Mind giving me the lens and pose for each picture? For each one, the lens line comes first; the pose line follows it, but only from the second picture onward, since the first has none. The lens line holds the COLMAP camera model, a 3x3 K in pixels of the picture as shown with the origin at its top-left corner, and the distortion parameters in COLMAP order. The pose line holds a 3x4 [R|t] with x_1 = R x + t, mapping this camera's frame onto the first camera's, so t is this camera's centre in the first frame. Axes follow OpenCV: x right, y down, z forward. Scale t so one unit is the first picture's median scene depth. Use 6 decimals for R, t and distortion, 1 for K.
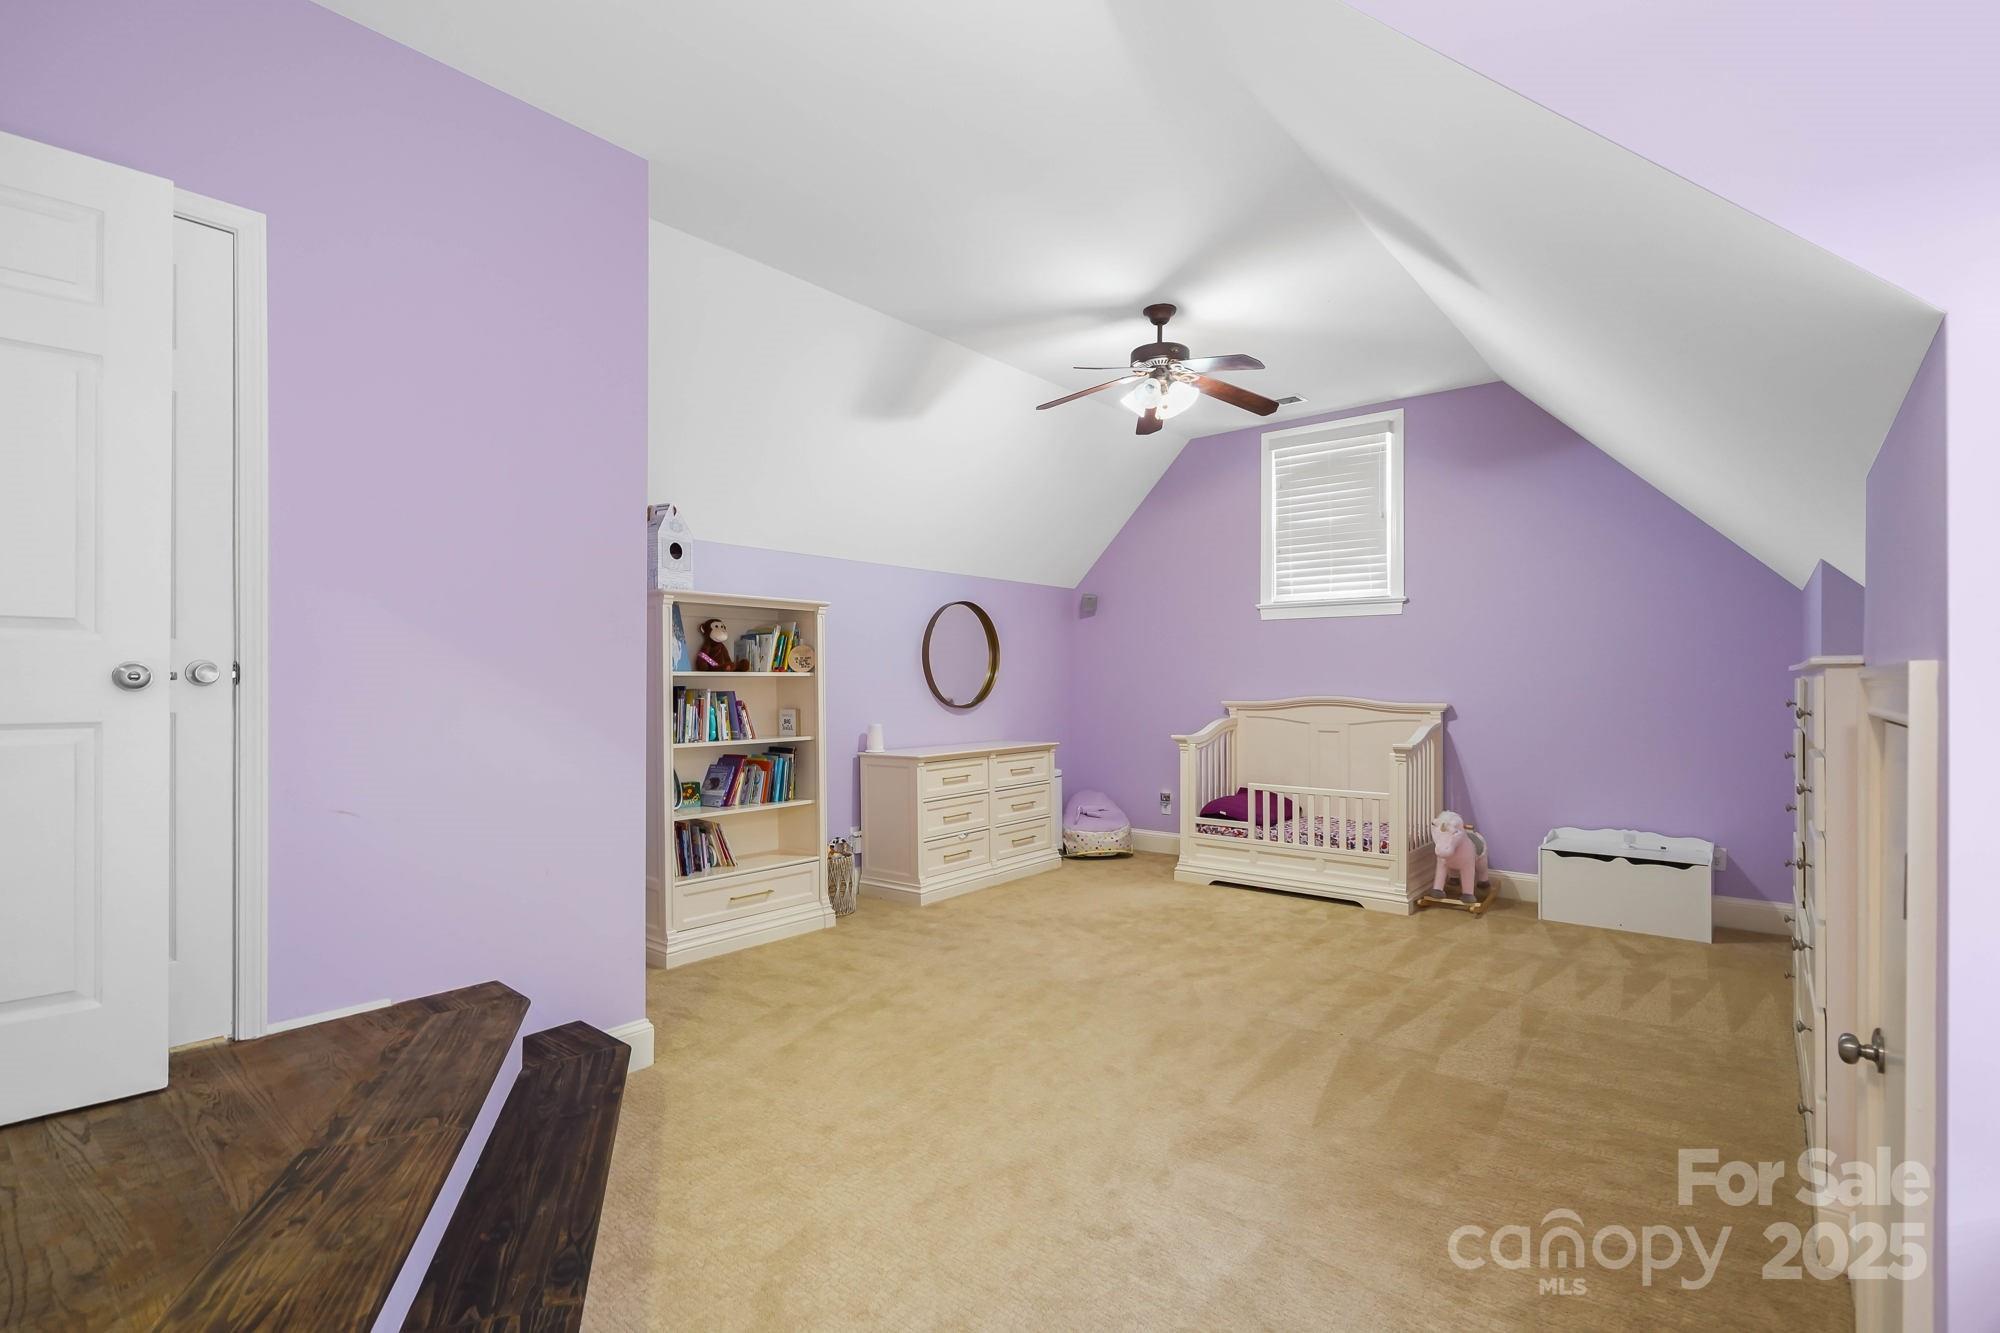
lens RADIAL K [[923.2, 0, 996.8], [0, 923.2, 678.7], [0, 0, 1]] dist [-0.001168, -0.000223]
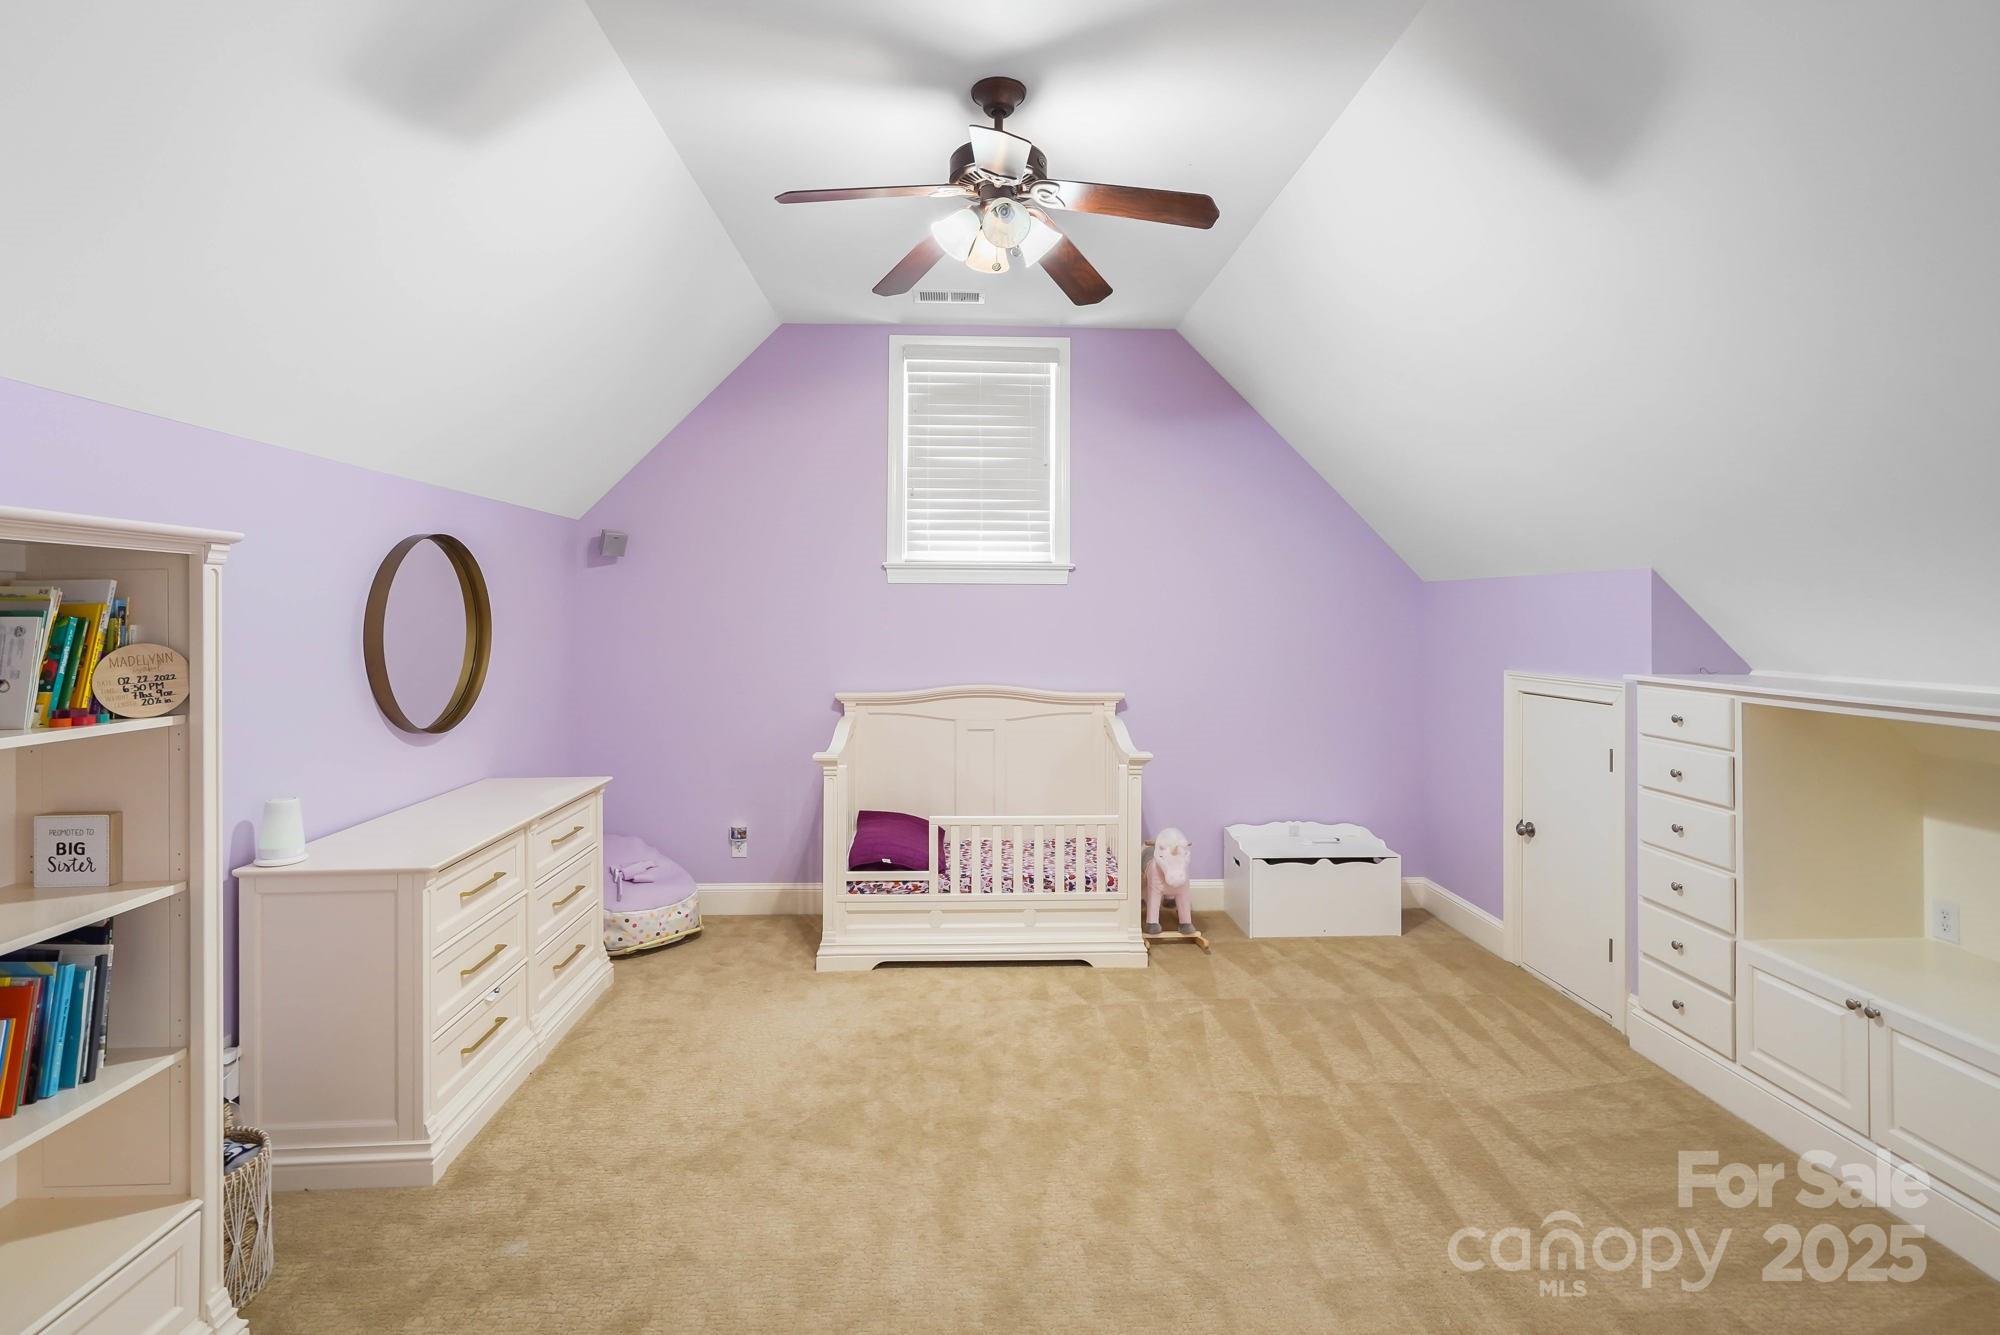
lens RADIAL K [[949.2, 0, 995.3], [0, 949.2, 606.1], [0, 0, 1]] dist [0.000866, 0.000480]
pose [[0.746453, 0.010389, 0.665357, -0.191009], [-0.004461, 0.999934, -0.010608, -0.044695], [-0.665424, 0.004950, 0.746450, 0.440420]]
